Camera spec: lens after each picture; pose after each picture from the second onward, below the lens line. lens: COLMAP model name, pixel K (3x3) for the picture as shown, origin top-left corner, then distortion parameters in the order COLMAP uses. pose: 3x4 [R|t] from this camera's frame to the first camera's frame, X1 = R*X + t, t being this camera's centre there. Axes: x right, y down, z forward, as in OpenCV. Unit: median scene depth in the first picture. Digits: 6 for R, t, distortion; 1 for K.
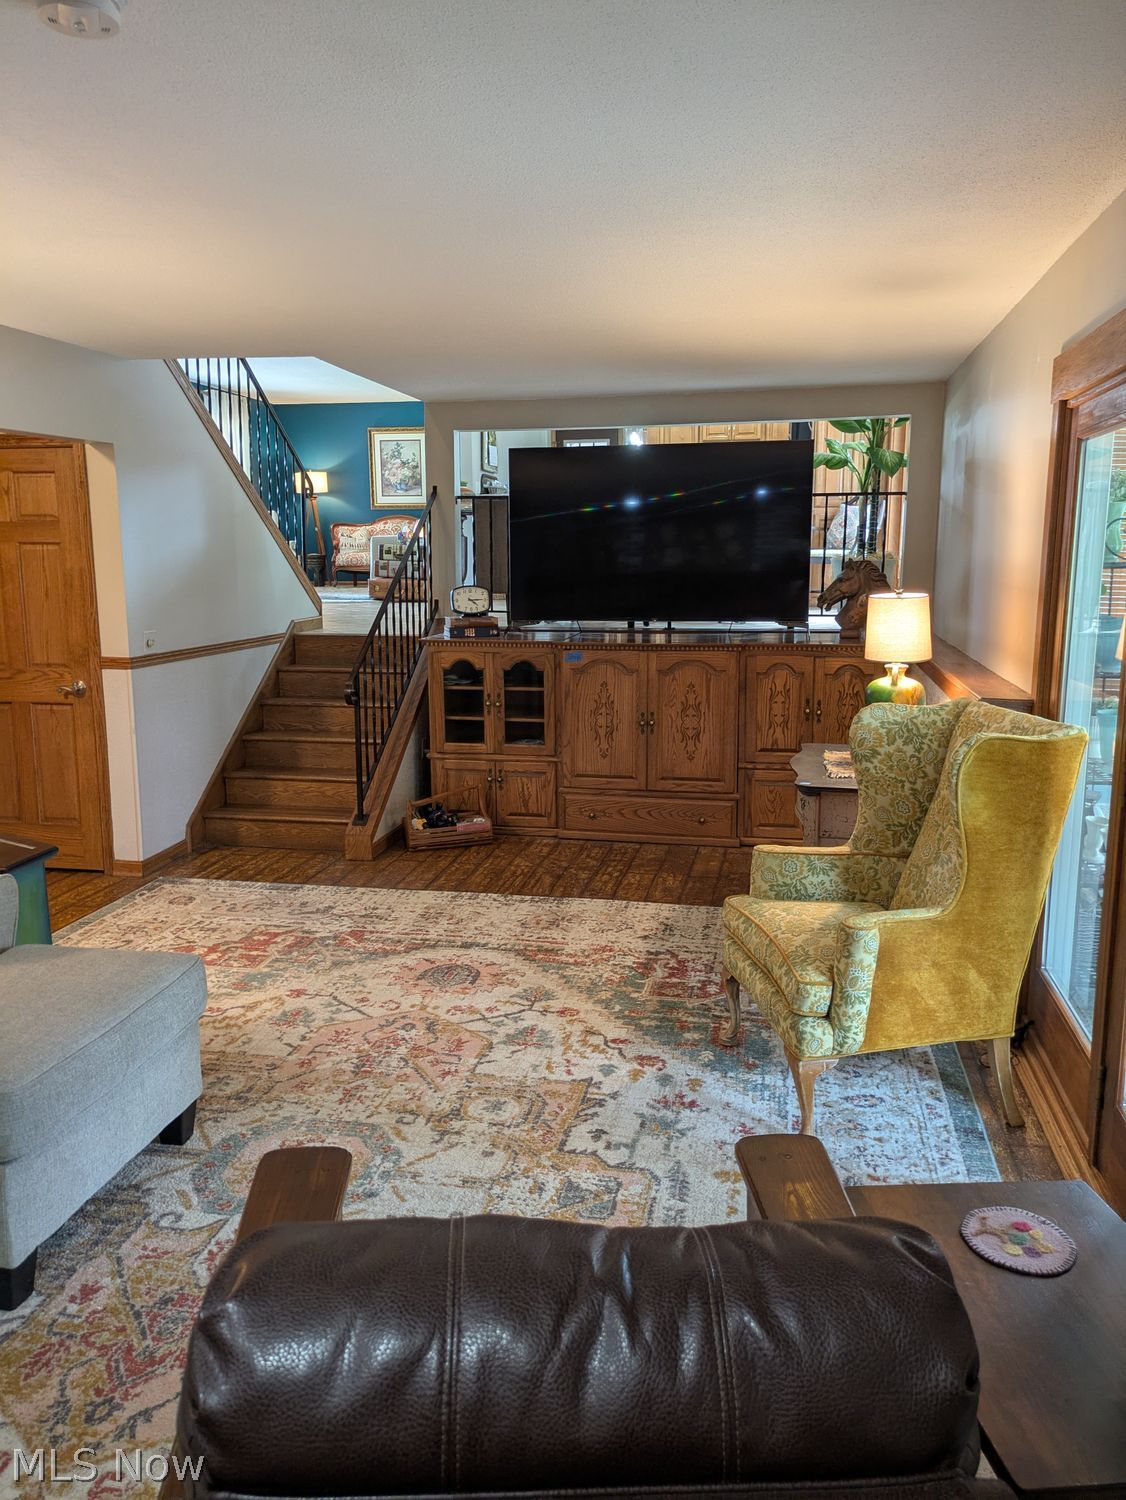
lens RADIAL K [[1112.5, 0, 565.6], [0, 1112.5, 741.0], [0, 0, 1]] dist [0.065359, -0.068936]
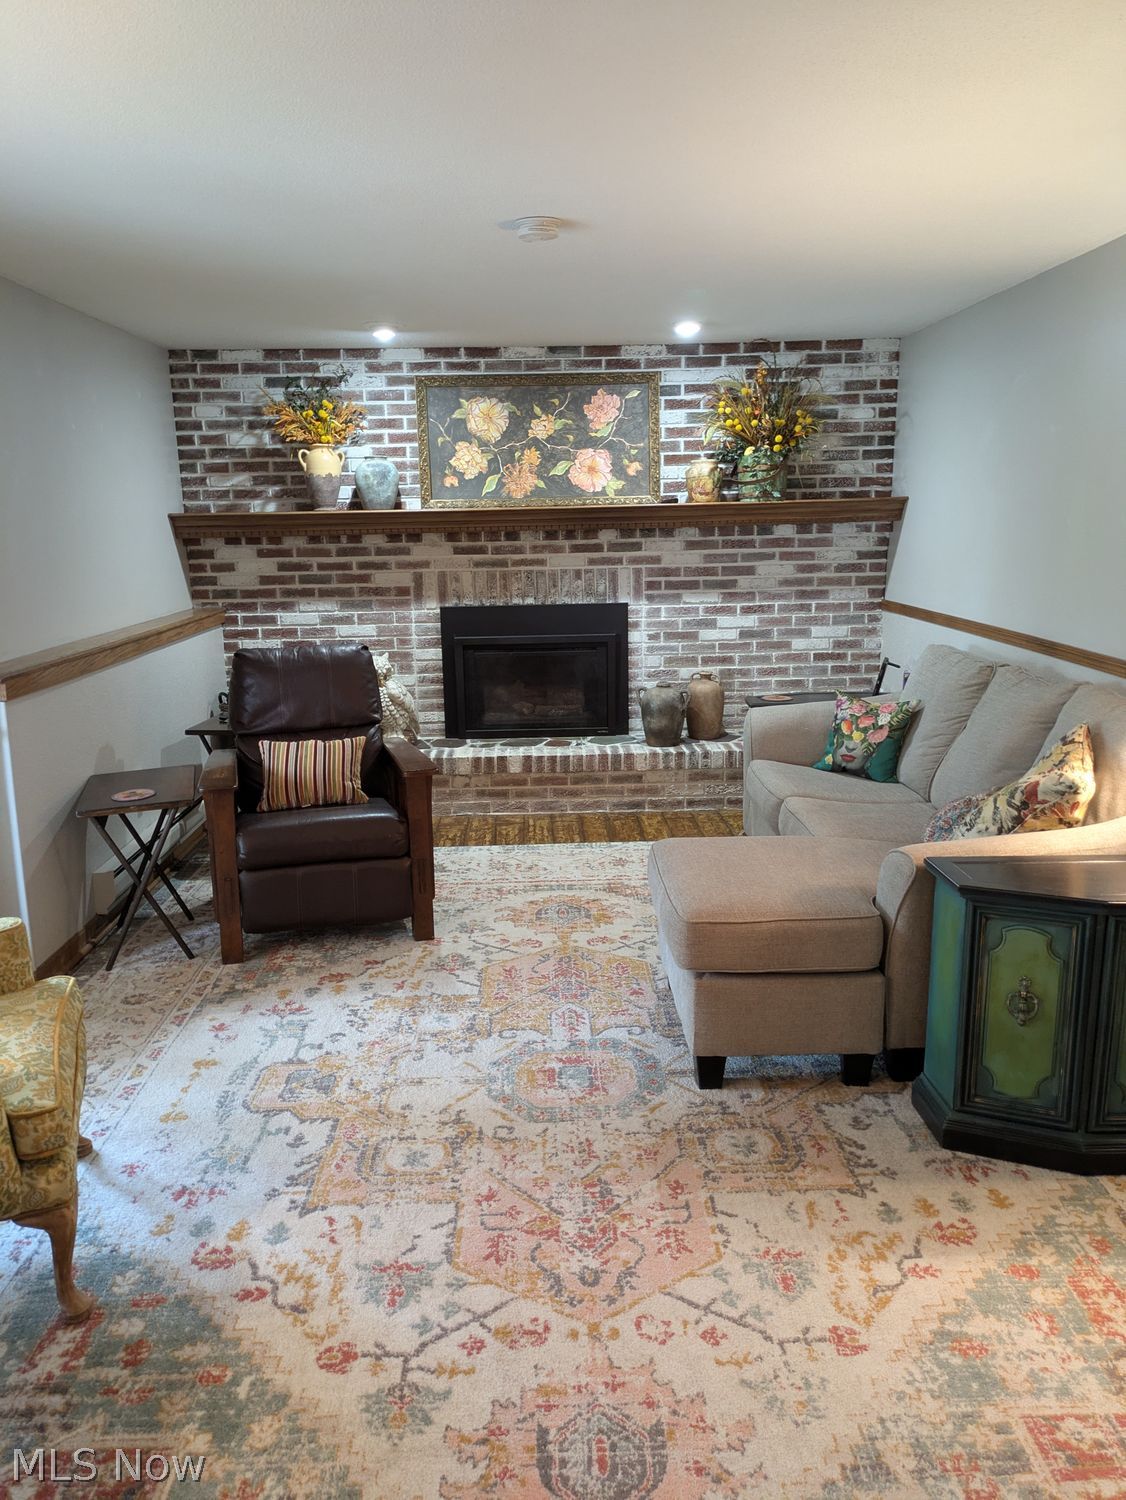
lens RADIAL K [[1112.5, 0, 565.6], [0, 1112.5, 741.0], [0, 0, 1]] dist [0.065359, -0.068936]
pose [[-0.974519, 0.065495, -0.214531, -0.009585], [-0.017148, 0.931869, 0.362389, -0.277374], [0.223649, 0.356833, -0.907001, 1.549602]]
